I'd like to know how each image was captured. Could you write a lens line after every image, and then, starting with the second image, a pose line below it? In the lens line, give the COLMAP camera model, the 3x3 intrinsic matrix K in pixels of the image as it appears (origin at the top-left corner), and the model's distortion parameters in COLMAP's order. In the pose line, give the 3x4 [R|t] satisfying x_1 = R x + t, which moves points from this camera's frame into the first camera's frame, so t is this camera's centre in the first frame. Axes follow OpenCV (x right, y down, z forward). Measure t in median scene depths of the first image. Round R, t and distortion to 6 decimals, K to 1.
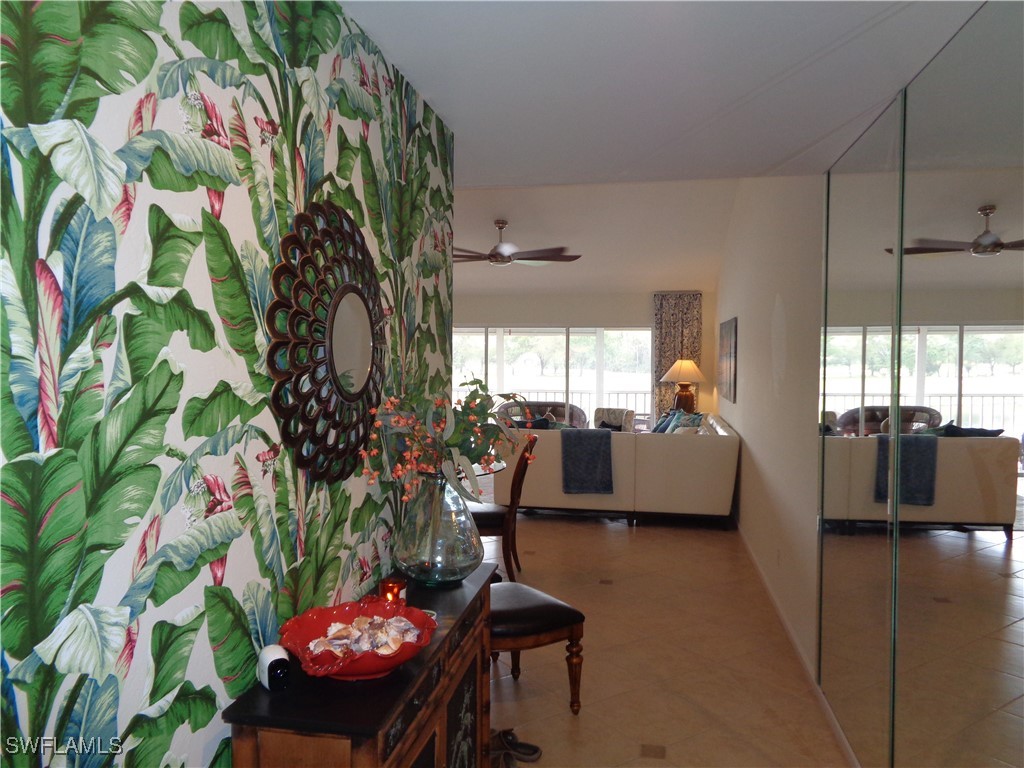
lens RADIAL K [[766.5, 0, 512.0], [0, 766.5, 384.0], [0, 0, 1]] dist [0.001193, 0.006547]
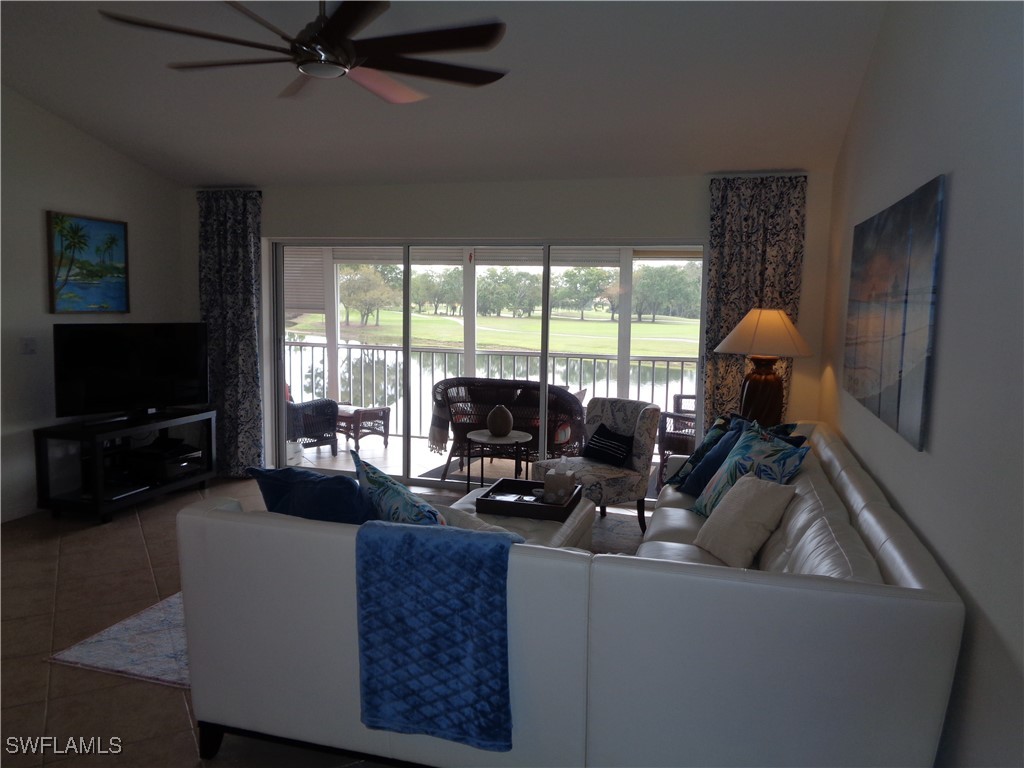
lens RADIAL K [[766.5, 0, 512.0], [0, 766.5, 384.0], [0, 0, 1]] dist [0.001193, 0.006547]
pose [[0.995365, 0.022736, -0.093446, 0.109798], [-0.015825, 0.997129, 0.074044, -0.017291], [0.094862, -0.072222, 0.992867, 0.493329]]
